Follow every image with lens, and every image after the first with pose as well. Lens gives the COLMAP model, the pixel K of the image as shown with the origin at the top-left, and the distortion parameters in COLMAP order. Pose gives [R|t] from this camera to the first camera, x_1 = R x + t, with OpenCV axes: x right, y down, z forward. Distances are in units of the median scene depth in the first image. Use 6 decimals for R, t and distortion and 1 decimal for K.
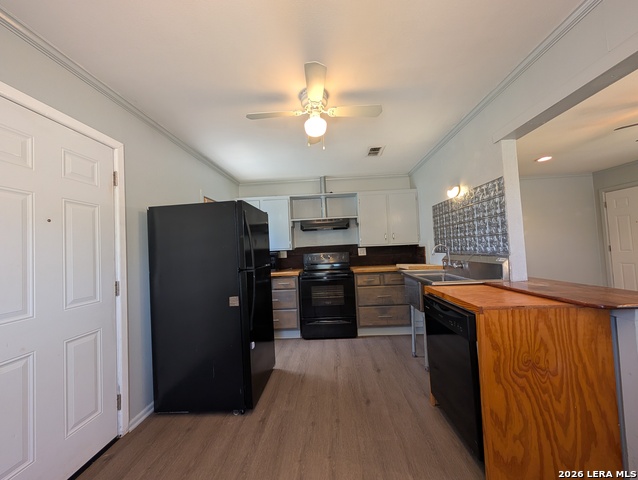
lens RADIAL K [[241.2, 0, 320.2], [0, 241.2, 240.7], [0, 0, 1]] dist [0.000452, 0.000191]
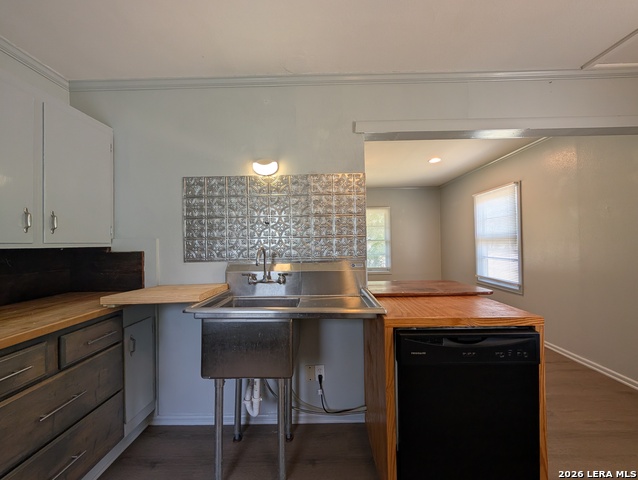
lens RADIAL K [[241.2, 0, 320.2], [0, 241.2, 240.7], [0, 0, 1]] dist [0.000452, 0.000191]
pose [[-0.028800, 0.053869, 0.998133, -0.135339], [-0.017799, 0.998361, -0.054395, 0.040941], [-0.999427, -0.019332, -0.027794, 1.195702]]
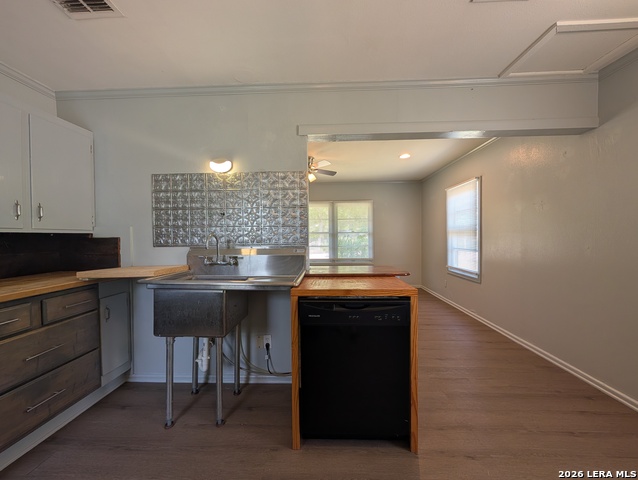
lens RADIAL K [[241.2, 0, 320.2], [0, 241.2, 240.7], [0, 0, 1]] dist [0.000452, 0.000191]
pose [[-0.001965, 0.026630, 0.999643, -0.284159], [-0.025999, 0.999306, -0.026673, 0.063592], [-0.999660, -0.026042, -0.001271, 0.940577]]
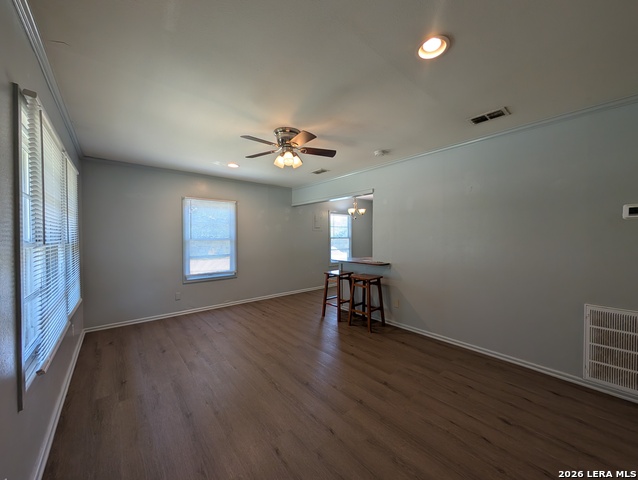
lens RADIAL K [[242.6, 0, 319.8], [0, 242.6, 241.3], [0, 0, 1]] dist [0.001527, 0.000132]
pose [[-0.728136, 0.060489, -0.682759, 2.593499], [0.061484, 0.997847, 0.022834, -0.080438], [0.682670, -0.025352, -0.730287, 2.213255]]
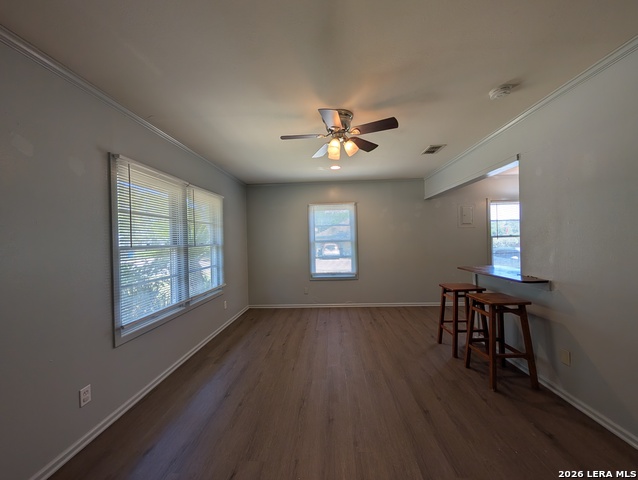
lens RADIAL K [[241.2, 0, 320.2], [0, 241.2, 240.7], [0, 0, 1]] dist [0.000452, 0.000191]
pose [[-0.997416, 0.071708, 0.004461, 1.860970], [0.071508, 0.996822, -0.035094, -0.036903], [-0.006963, -0.034684, -0.999374, 2.259507]]
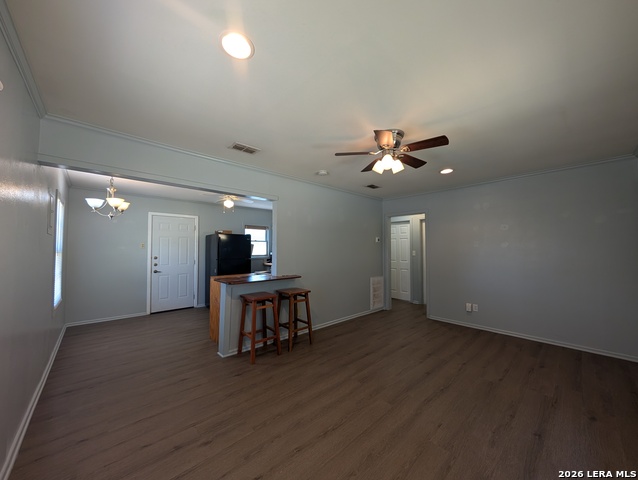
lens RADIAL K [[241.2, 0, 320.2], [0, 241.2, 240.7], [0, 0, 1]] dist [0.000452, 0.000191]
pose [[0.713392, 0.018555, -0.700520, 2.390343], [-0.003231, 0.999726, 0.023190, -0.154088], [0.700758, -0.014281, 0.713256, -0.111492]]
